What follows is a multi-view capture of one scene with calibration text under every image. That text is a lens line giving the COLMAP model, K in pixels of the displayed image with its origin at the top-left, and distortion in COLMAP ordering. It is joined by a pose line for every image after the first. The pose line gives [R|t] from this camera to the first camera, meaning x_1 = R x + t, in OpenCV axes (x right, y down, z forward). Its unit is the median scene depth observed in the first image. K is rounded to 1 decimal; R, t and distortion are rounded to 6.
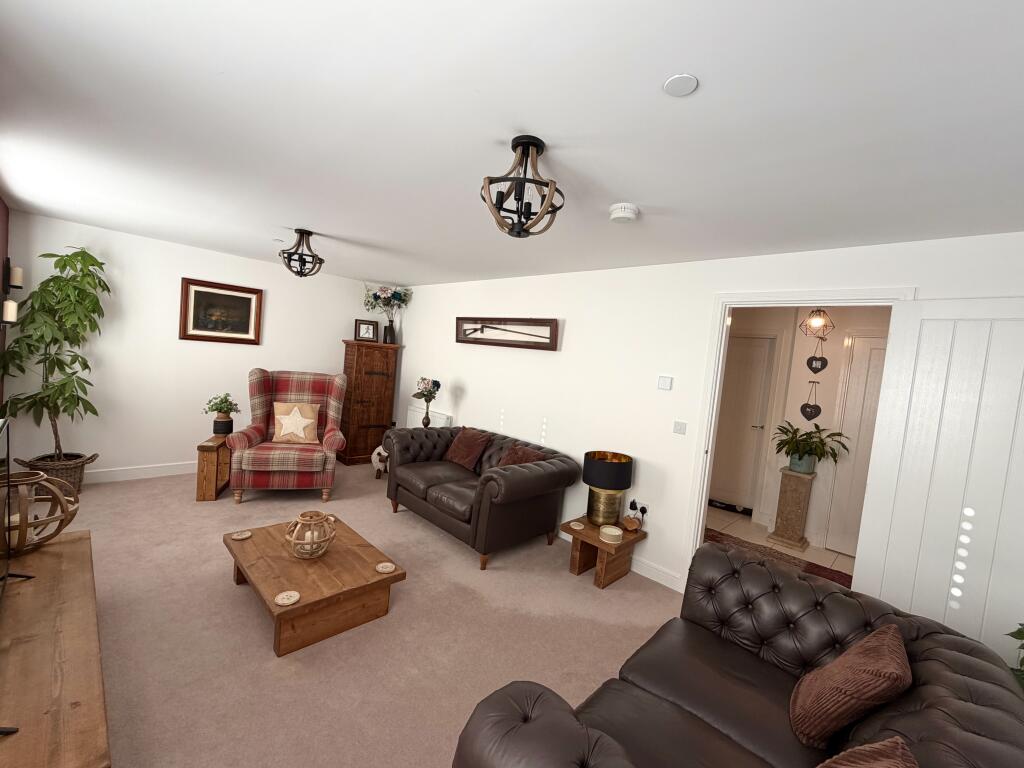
lens RADIAL K [[424.5, 0, 512.0], [0, 424.5, 384.0], [0, 0, 1]] dist [-0.000424, -0.000119]
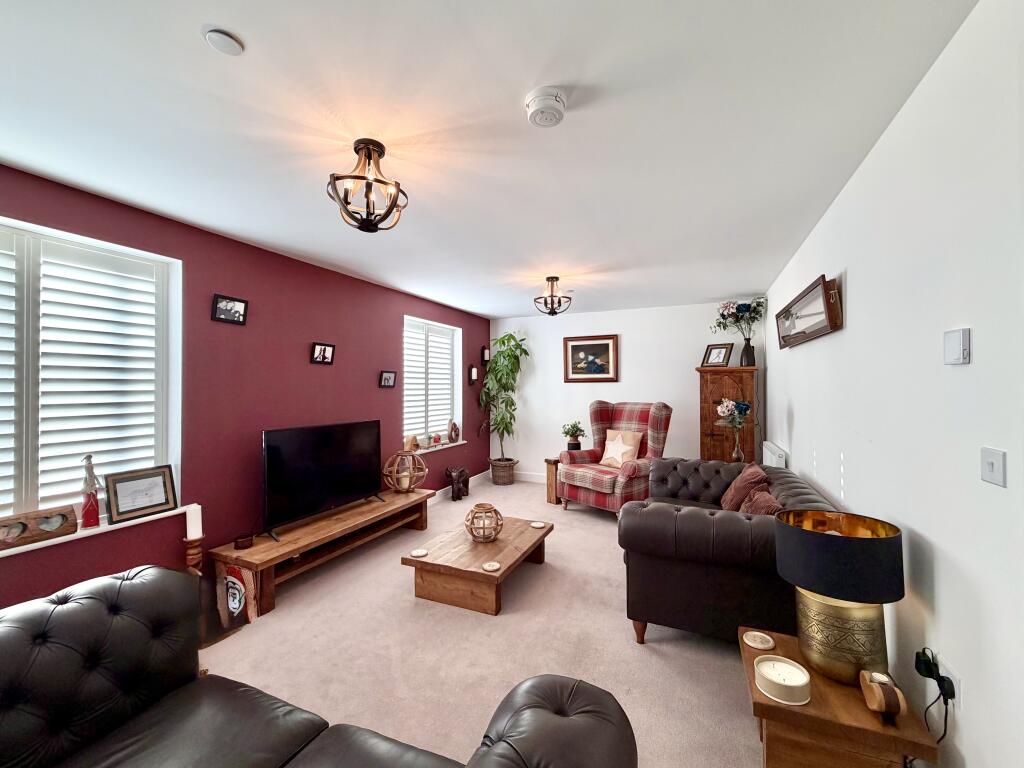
lens RADIAL K [[424.5, 0, 512.0], [0, 424.5, 384.0], [0, 0, 1]] dist [-0.000424, -0.000119]
pose [[0.356823, -0.100921, -0.928705, 0.418391], [-0.021172, 0.993018, -0.116045, 0.060308], [0.933932, 0.061070, 0.352195, 0.367609]]
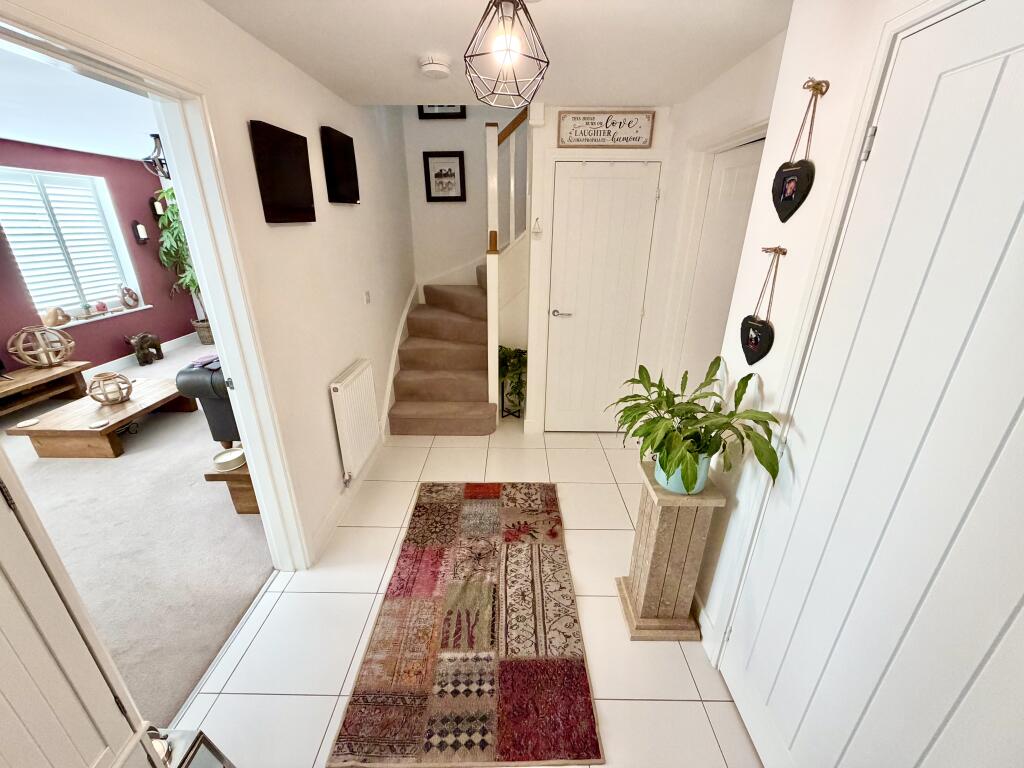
lens RADIAL K [[406.7, 0, 512.0], [0, 406.7, 384.0], [0, 0, 1]] dist [-0.002171, -0.000300]
pose [[0.695718, 0.178915, -0.695677, 0.790741], [0.017265, 0.964039, 0.265198, 0.008801], [0.718108, -0.196514, 0.667610, 0.624094]]
